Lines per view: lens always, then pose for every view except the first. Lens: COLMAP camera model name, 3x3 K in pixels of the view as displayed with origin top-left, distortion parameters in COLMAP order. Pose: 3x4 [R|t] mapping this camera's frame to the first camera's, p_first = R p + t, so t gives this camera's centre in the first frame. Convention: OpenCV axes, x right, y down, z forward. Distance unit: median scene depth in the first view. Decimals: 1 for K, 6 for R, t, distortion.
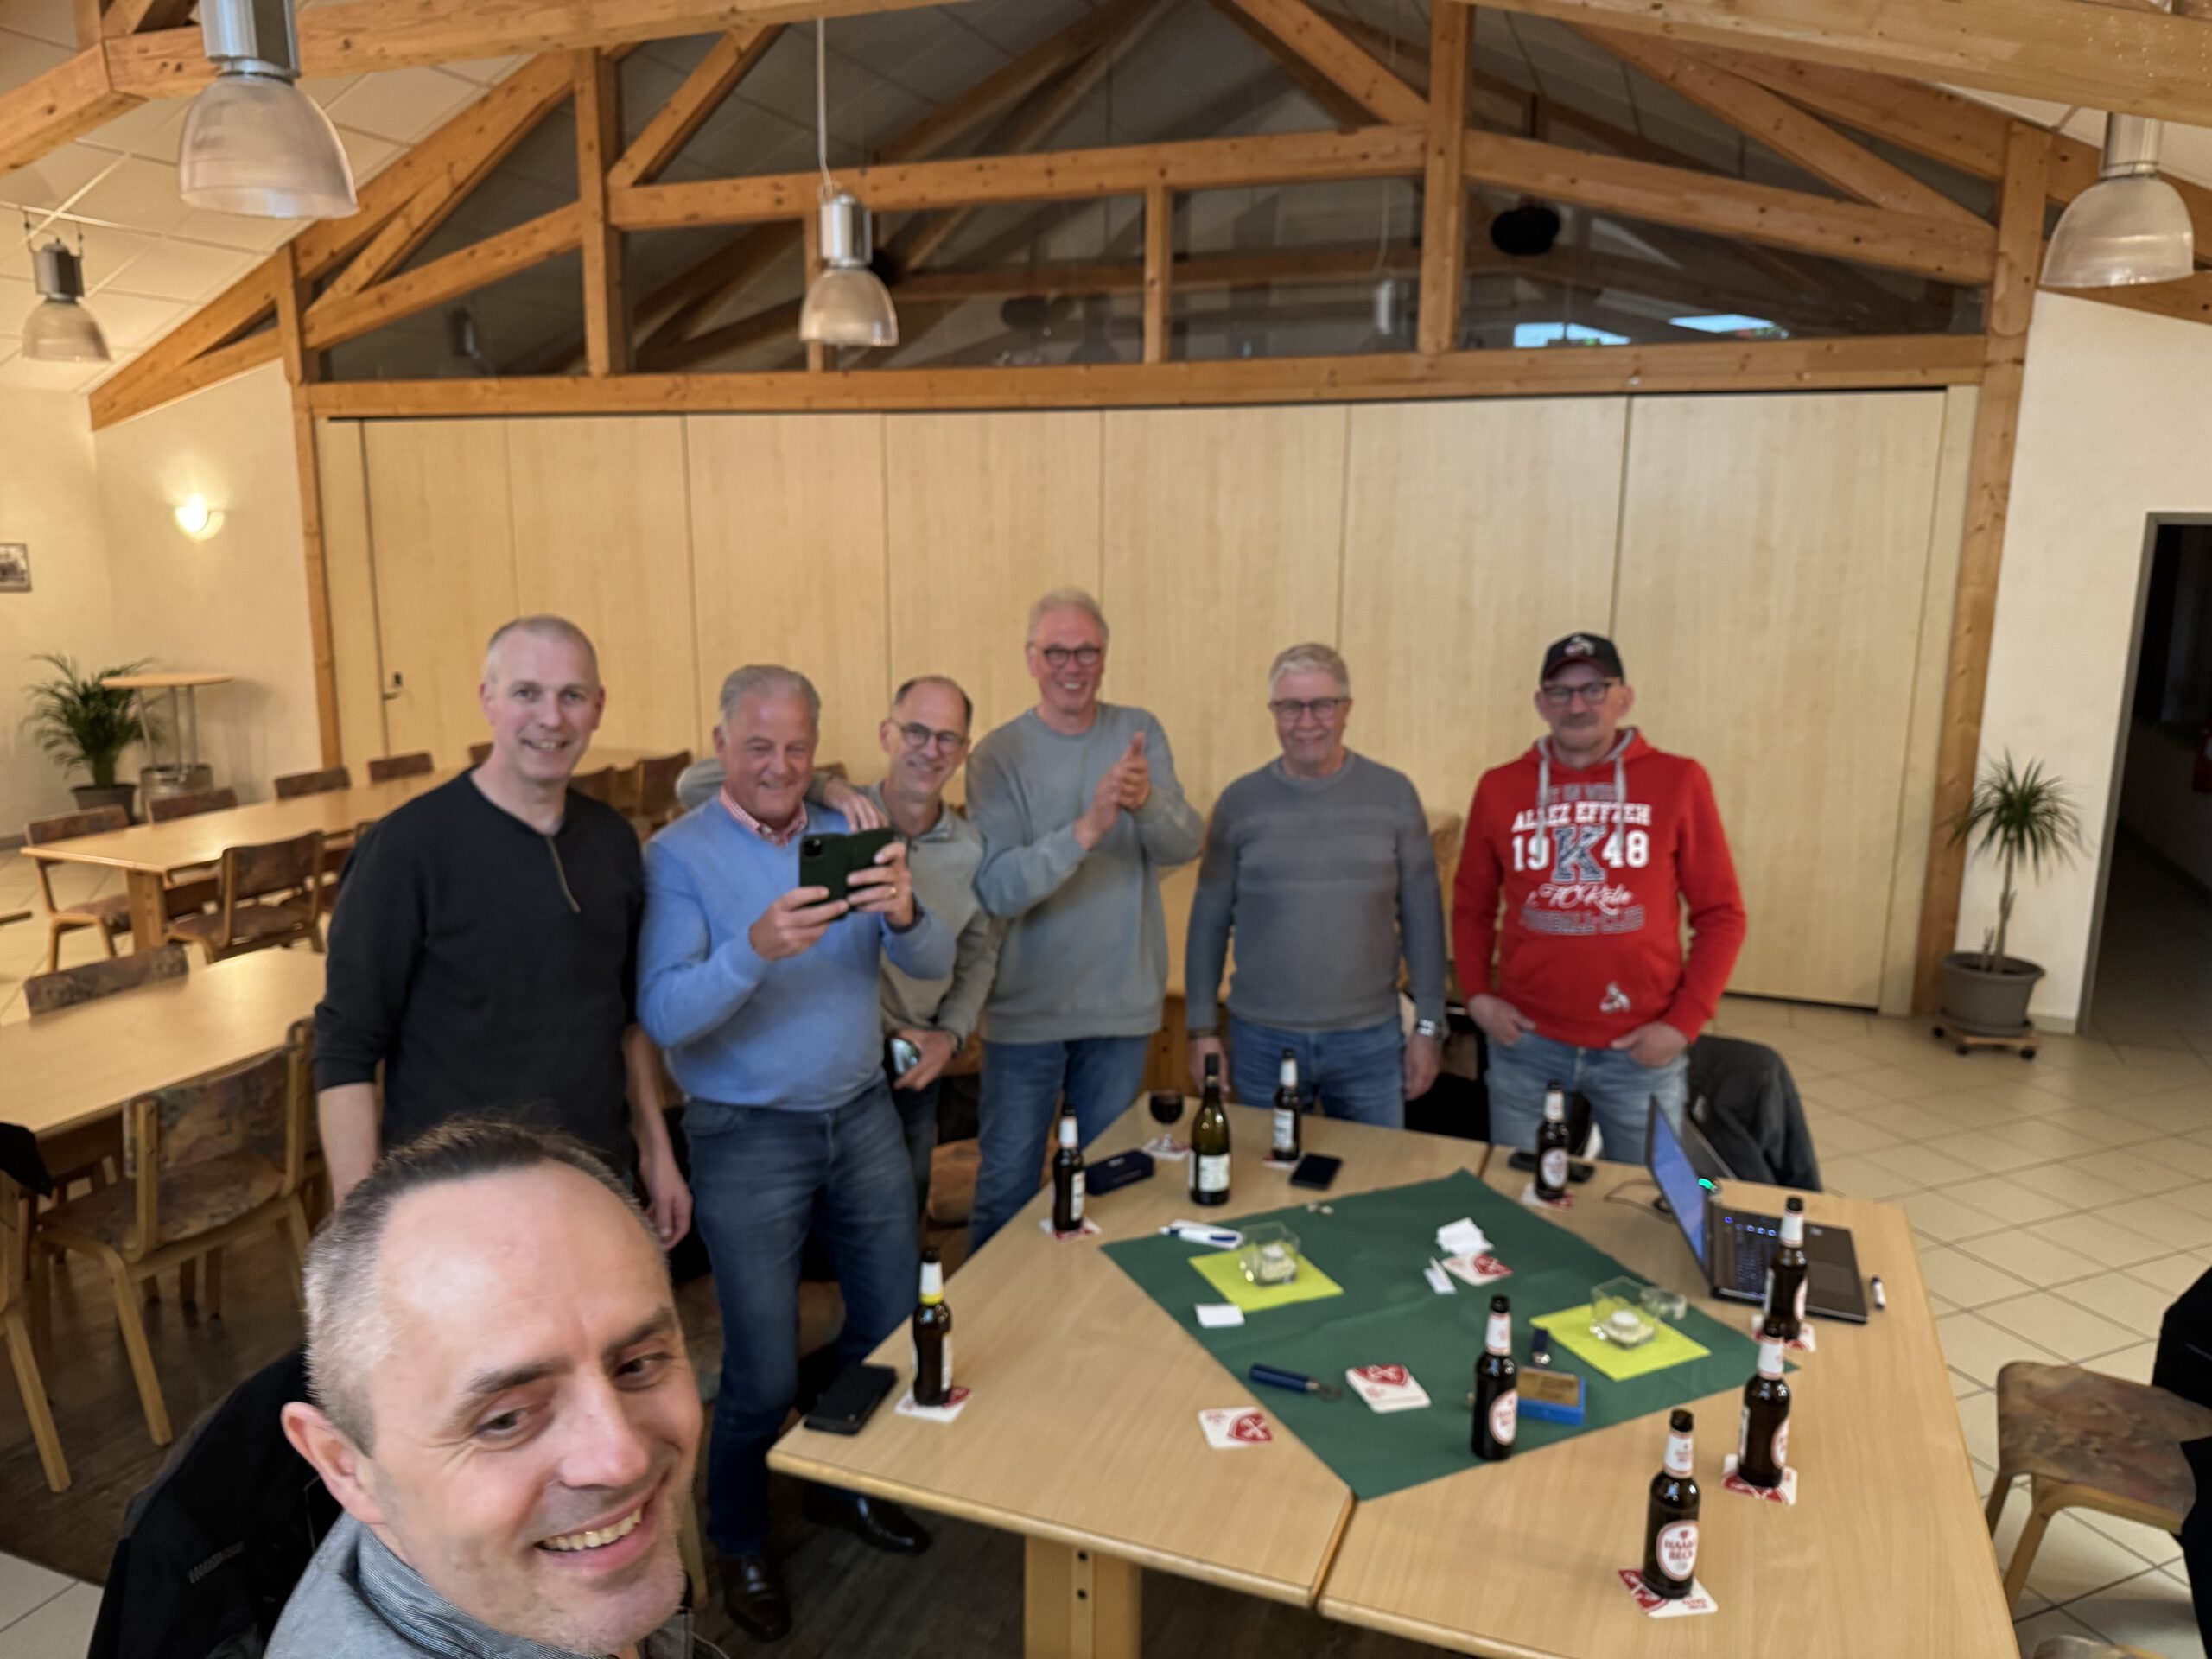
lens RADIAL K [[1569.4, 0, 1106.0], [0, 1569.4, 829.5], [0, 0, 1]] dist [0.007418, -0.039575]
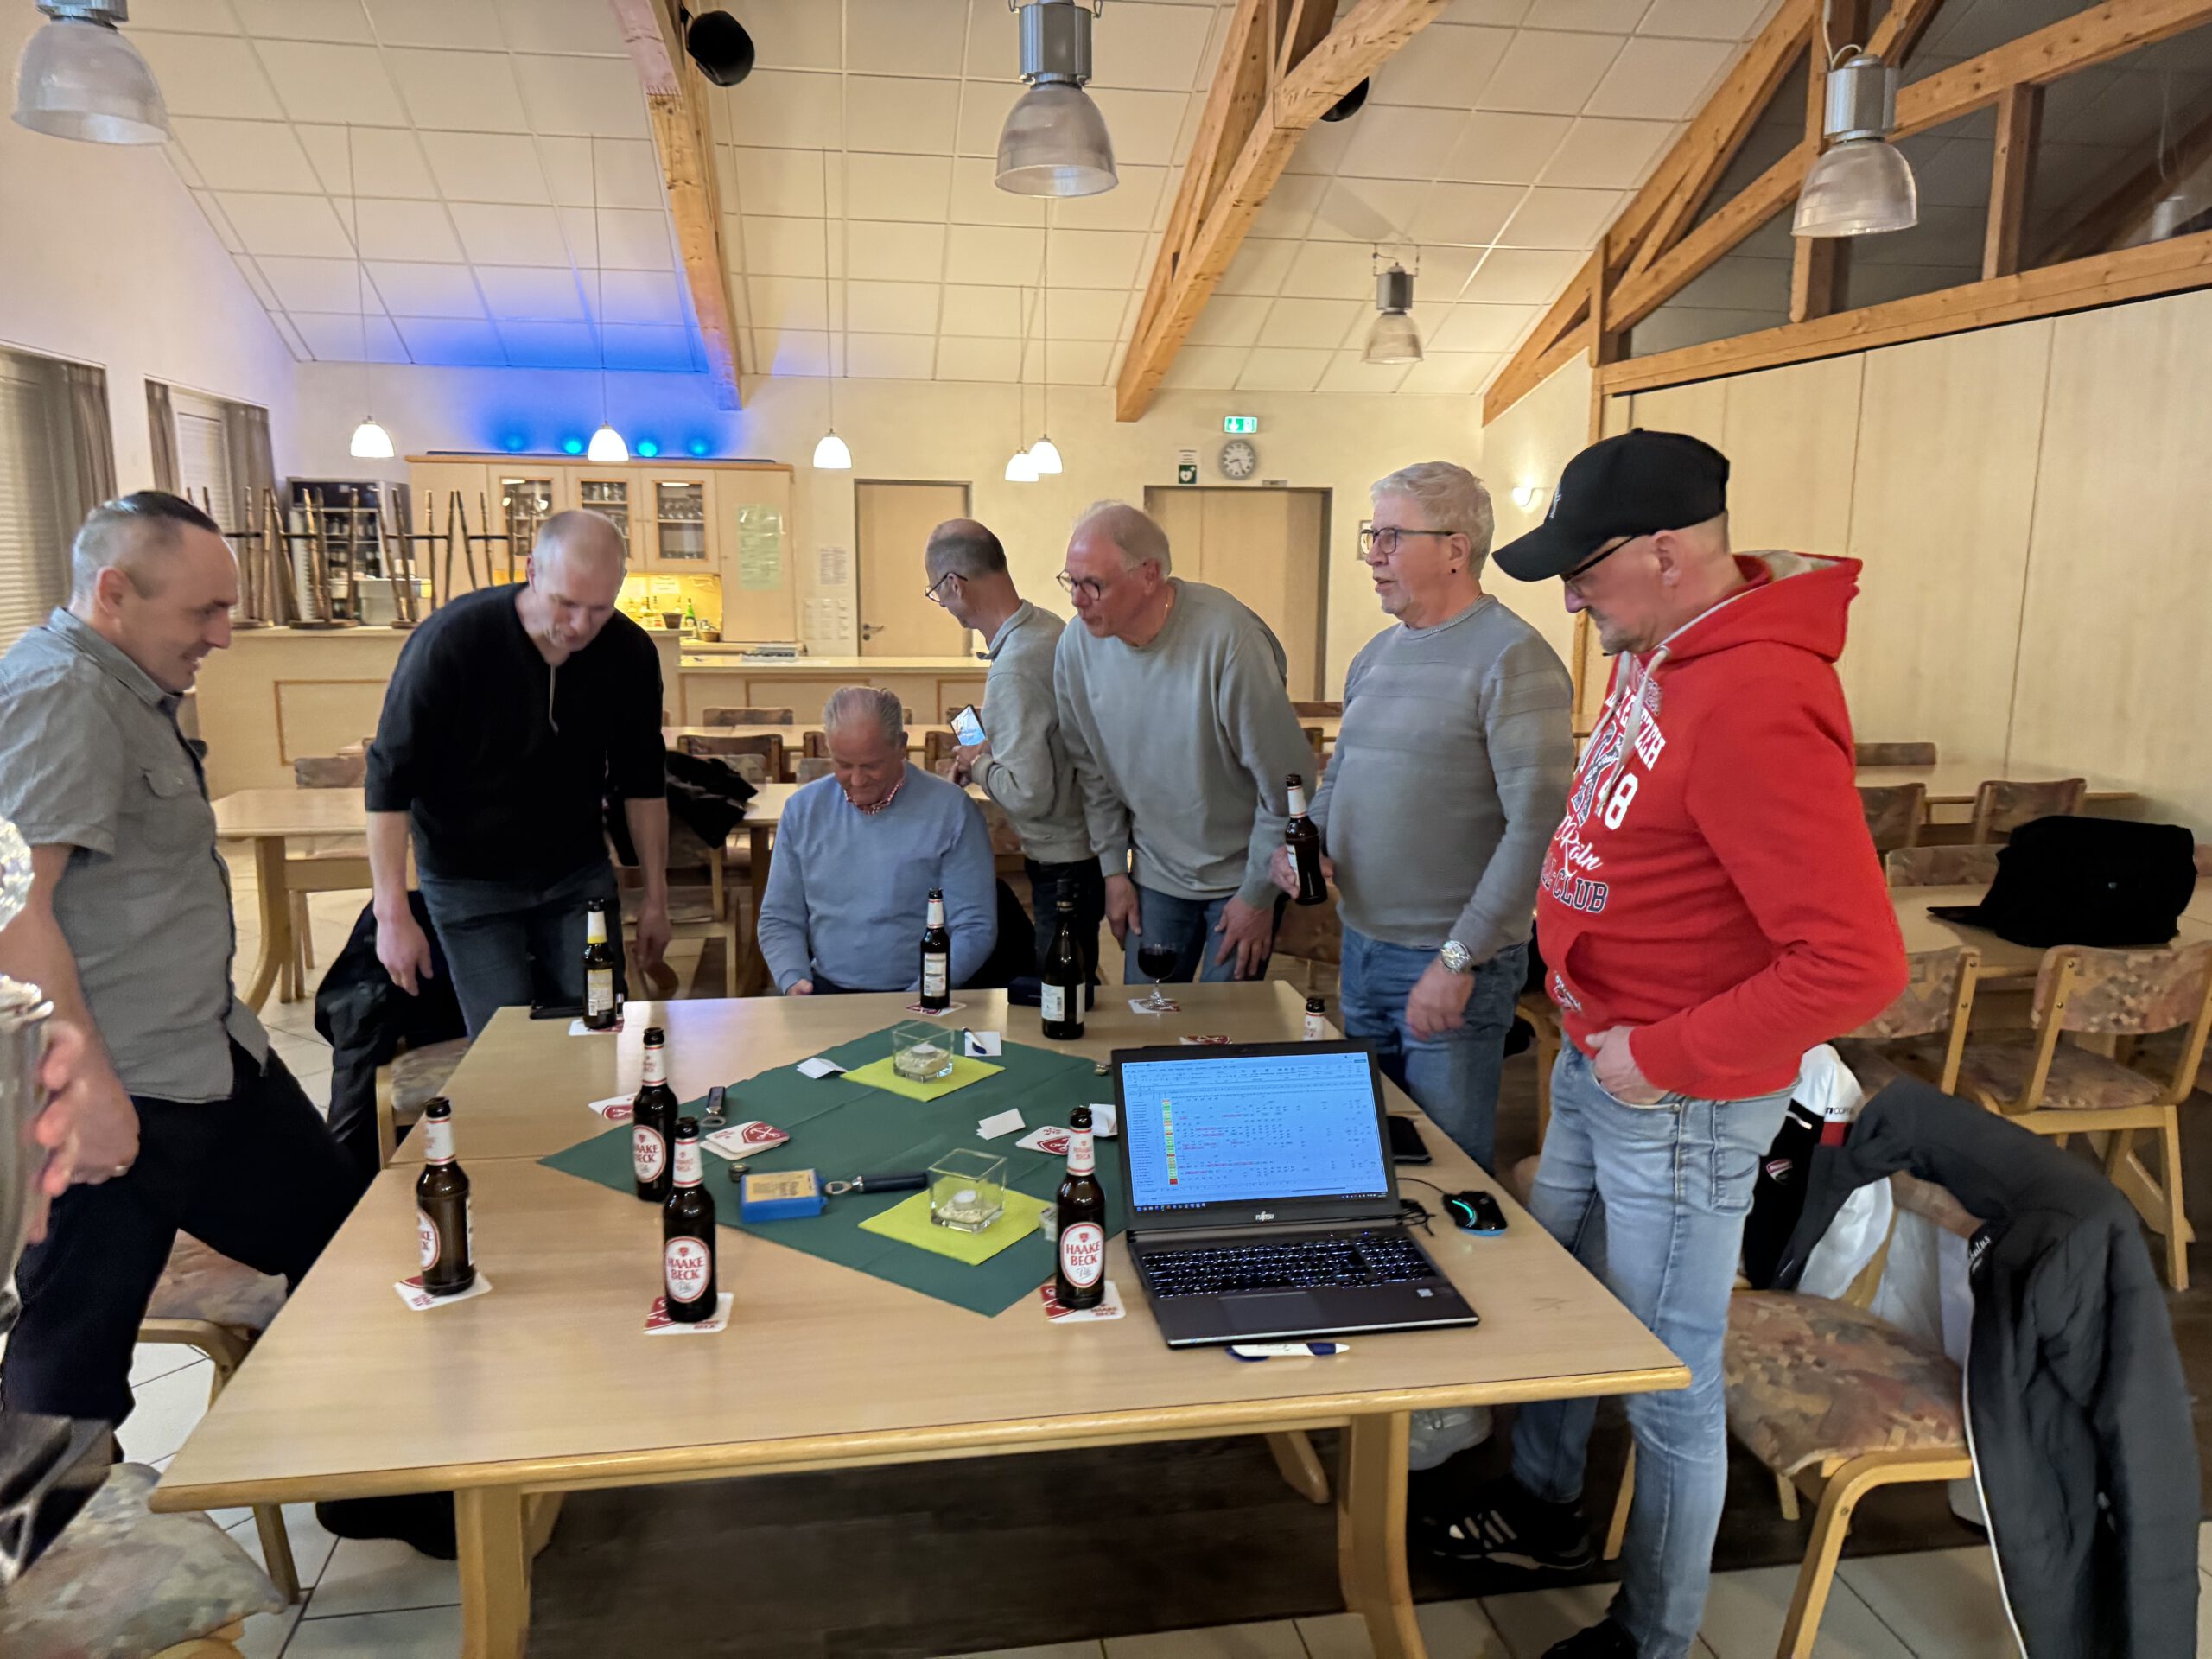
lens RADIAL K [[1576.4, 0, 1106.0], [0, 1576.4, 829.5], [0, 0, 1]] dist [-0.001328, -0.027001]
pose [[0.514831, 0.135881, -0.846455, 0.309786], [-0.154828, 0.985860, 0.064091, 0.017832], [0.843195, 0.098059, 0.528589, 0.179697]]
